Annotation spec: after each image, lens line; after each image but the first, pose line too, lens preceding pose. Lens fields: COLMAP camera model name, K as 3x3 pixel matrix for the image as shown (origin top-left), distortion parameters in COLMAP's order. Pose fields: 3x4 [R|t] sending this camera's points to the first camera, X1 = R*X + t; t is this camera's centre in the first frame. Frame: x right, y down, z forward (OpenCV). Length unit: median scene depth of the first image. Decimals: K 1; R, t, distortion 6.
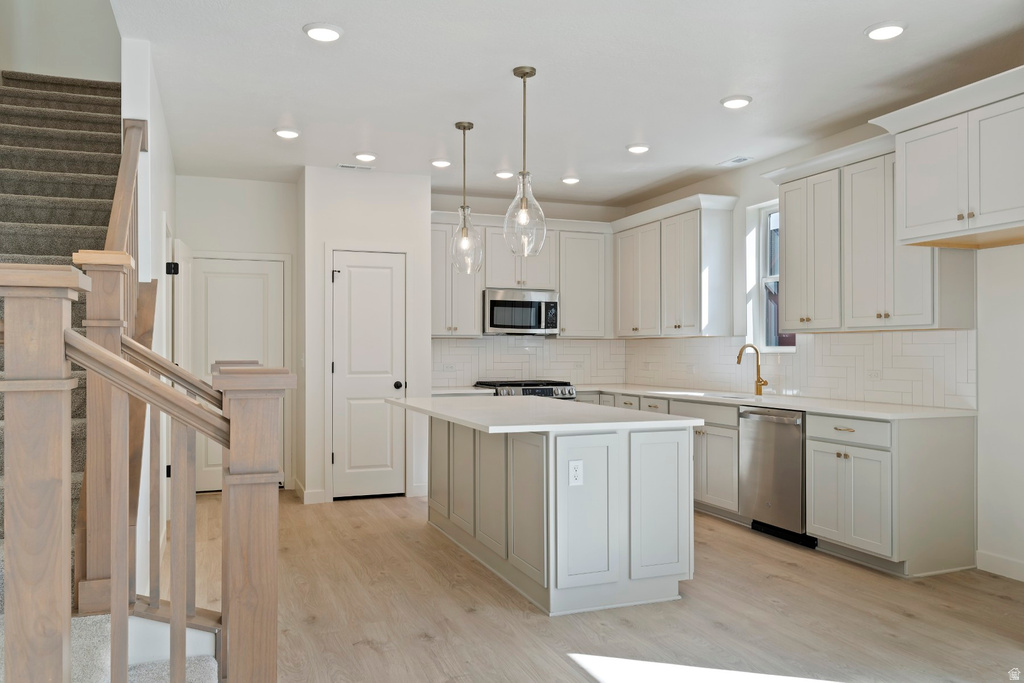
lens RADIAL K [[786.5, 0, 512.0], [0, 786.5, 341.5], [0, 0, 1]] dist [-0.009057, -0.001147]
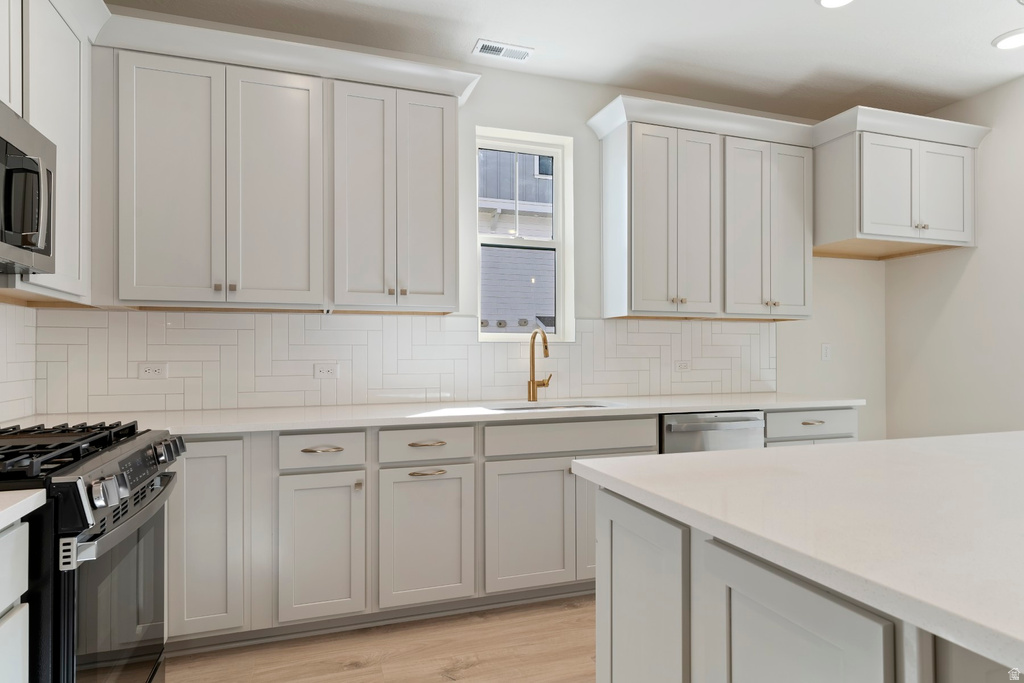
lens RADIAL K [[582.7, 0, 512.0], [0, 582.7, 341.5], [0, 0, 1]] dist [-0.003387, -0.002845]
pose [[0.040290, 0.013540, 0.999096, -0.215943], [-0.011949, 0.999843, -0.013069, 0.022502], [-0.999117, -0.011412, 0.040445, 1.039045]]
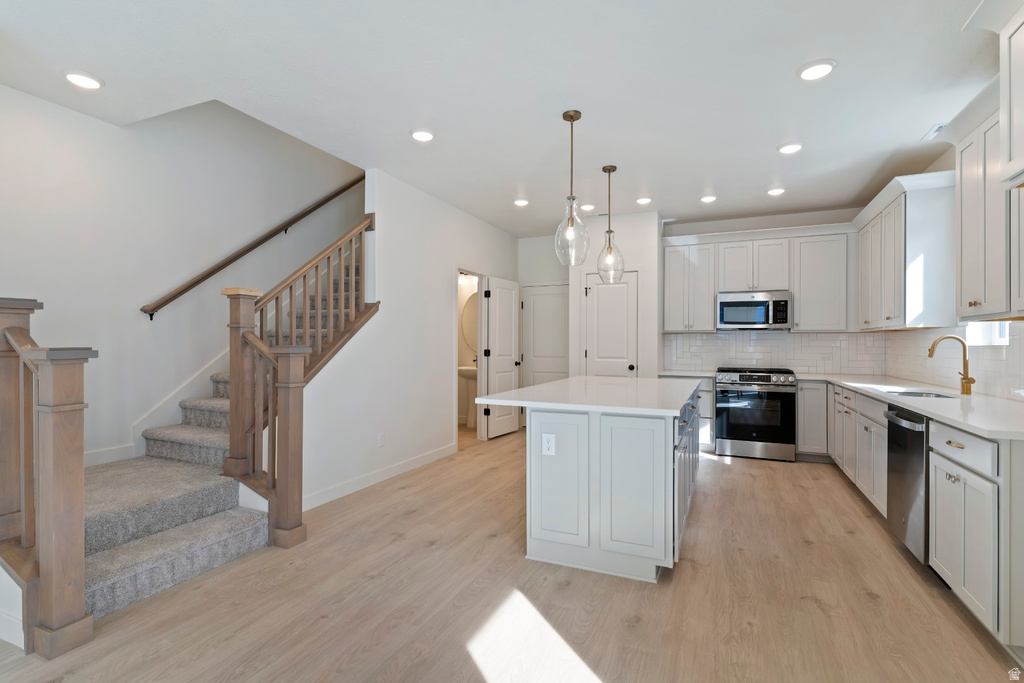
lens RADIAL K [[489.3, 0, 512.0], [0, 489.3, 341.5], [0, 0, 1]] dist [-0.000440, -0.000370]
pose [[0.706233, 0.000018, -0.707980, 0.341140], [0.004385, 0.999981, 0.004399, 0.005542], [0.707966, -0.006212, 0.706219, 0.267963]]
